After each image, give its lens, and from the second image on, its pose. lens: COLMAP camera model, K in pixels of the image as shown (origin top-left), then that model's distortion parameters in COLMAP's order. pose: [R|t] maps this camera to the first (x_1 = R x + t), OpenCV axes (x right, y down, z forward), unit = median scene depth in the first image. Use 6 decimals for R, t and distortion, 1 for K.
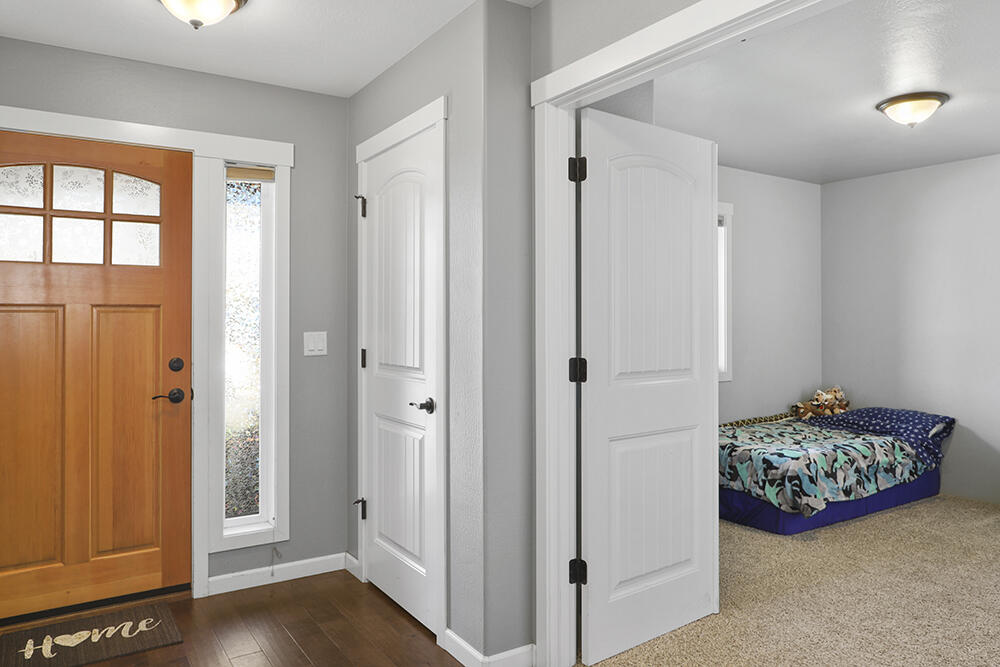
lens RADIAL K [[687.4, 0, 516.5], [0, 687.4, 306.0], [0, 0, 1]] dist [-0.004179, 0.001689]
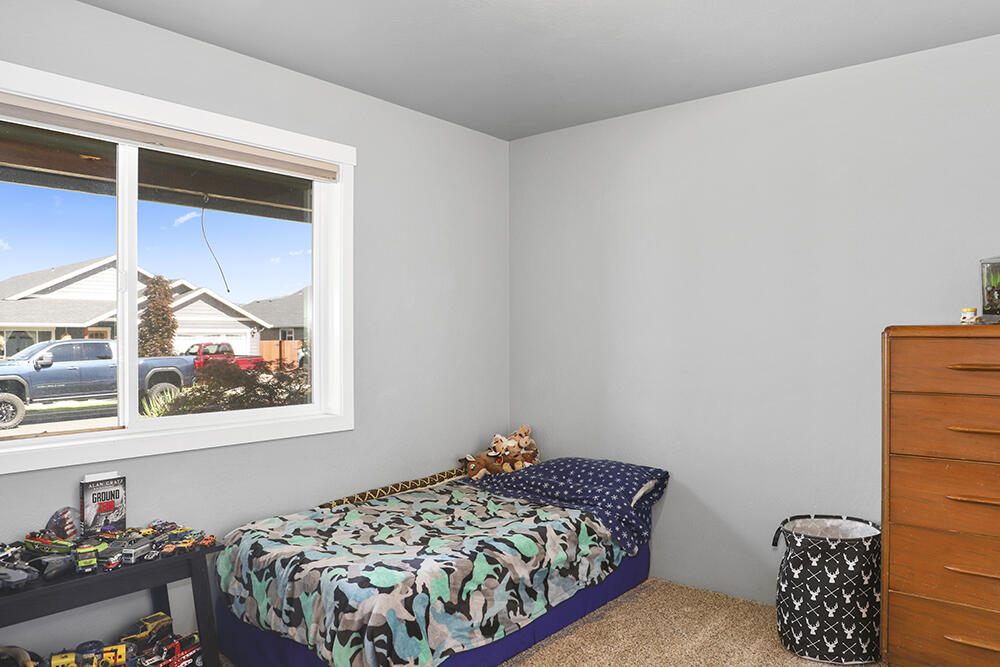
lens RADIAL K [[687.4, 0, 498.1], [0, 687.4, 335.1], [0, 0, 1]] dist [-0.004179, 0.001689]
pose [[0.960107, 0.001482, 0.279627, 0.296908], [-0.007304, 0.999778, 0.019780, 0.010231], [-0.279536, -0.021033, 0.959905, 0.406157]]
